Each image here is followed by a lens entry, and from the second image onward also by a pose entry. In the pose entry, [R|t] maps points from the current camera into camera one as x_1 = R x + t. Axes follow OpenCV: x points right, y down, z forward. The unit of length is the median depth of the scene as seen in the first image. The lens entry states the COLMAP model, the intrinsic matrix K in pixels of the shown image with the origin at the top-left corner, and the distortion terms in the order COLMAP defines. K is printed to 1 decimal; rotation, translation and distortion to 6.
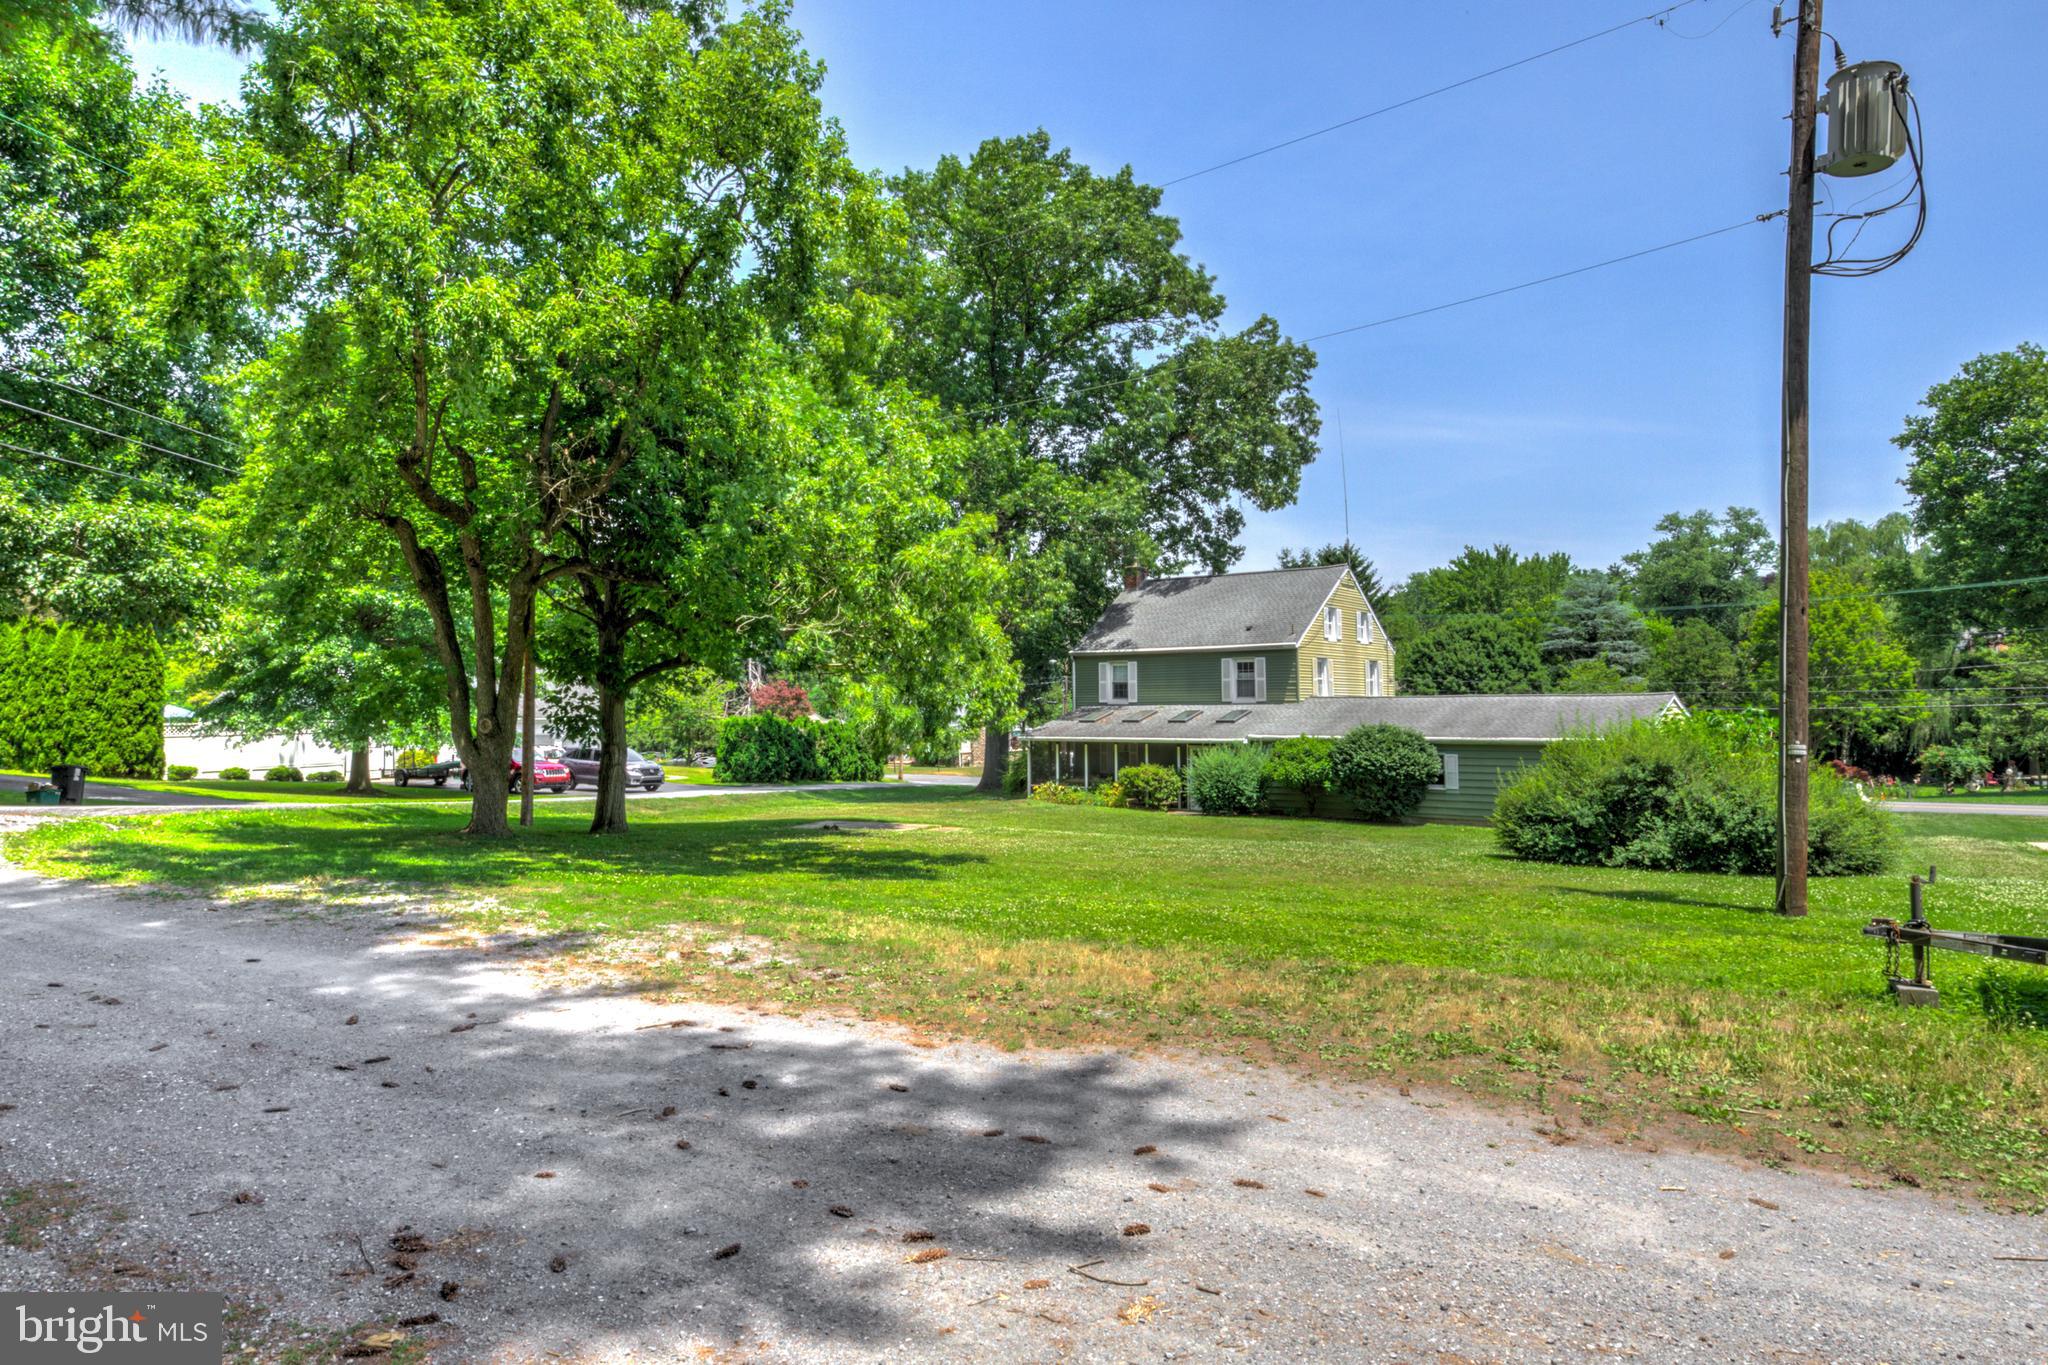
lens RADIAL K [[1204.6, 0, 1021.2], [0, 1204.6, 663.7], [0, 0, 1]] dist [-0.003938, -0.001099]
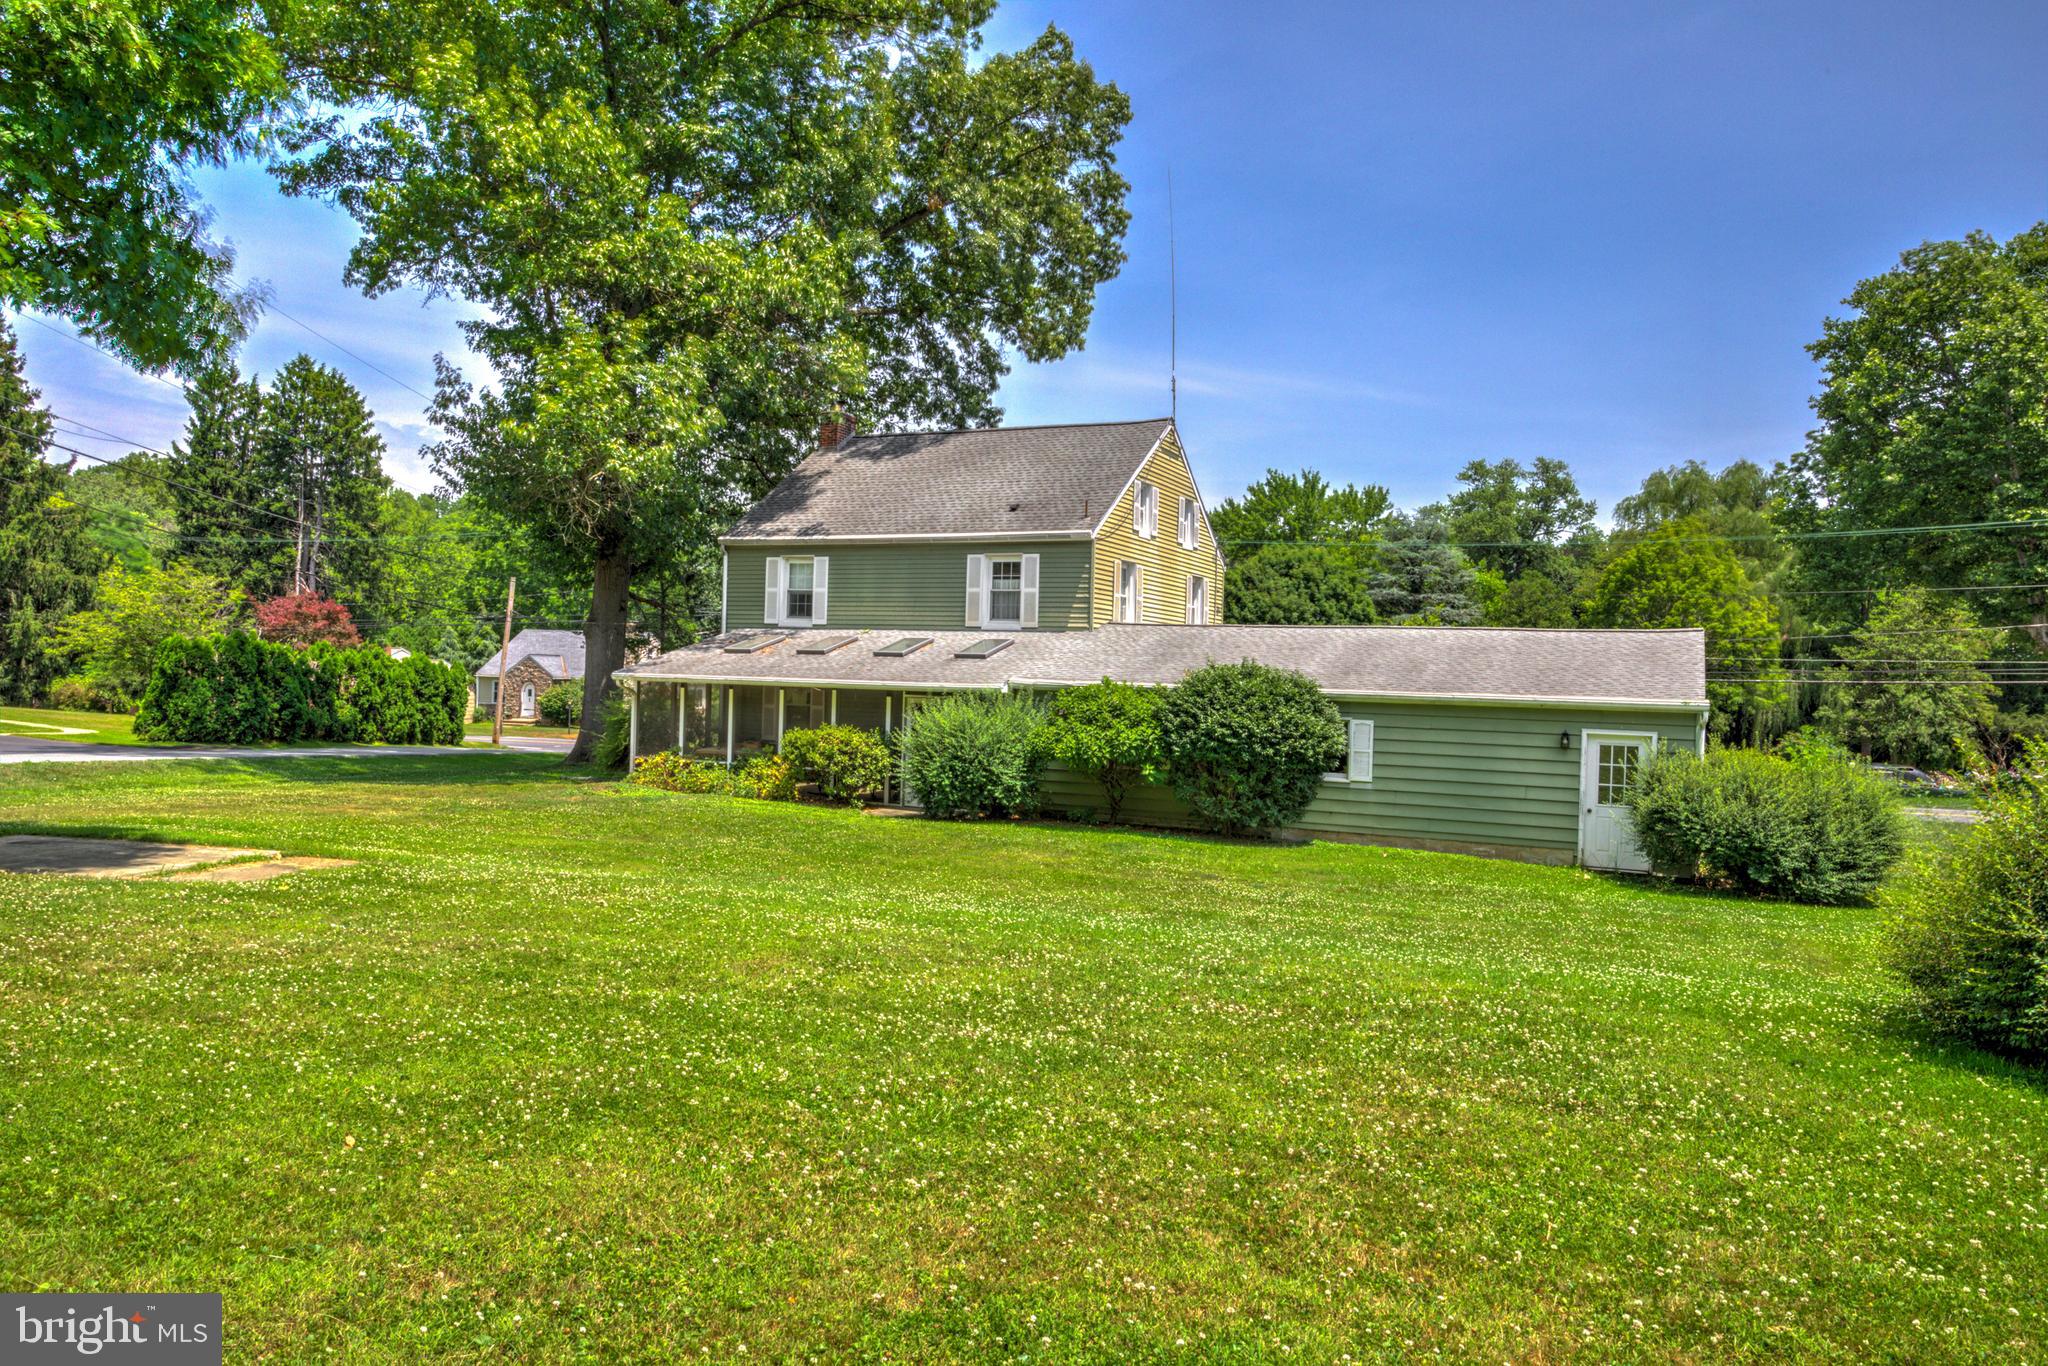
lens RADIAL K [[1405.3, 0, 1024.0], [0, 1405.3, 683.0], [0, 0, 1]] dist [-0.000827, 0.000563]
pose [[0.976753, 0.032965, 0.211818, 0.044553], [-0.042883, 0.998180, 0.042396, 0.027158], [-0.210035, -0.050494, 0.976389, 0.287433]]
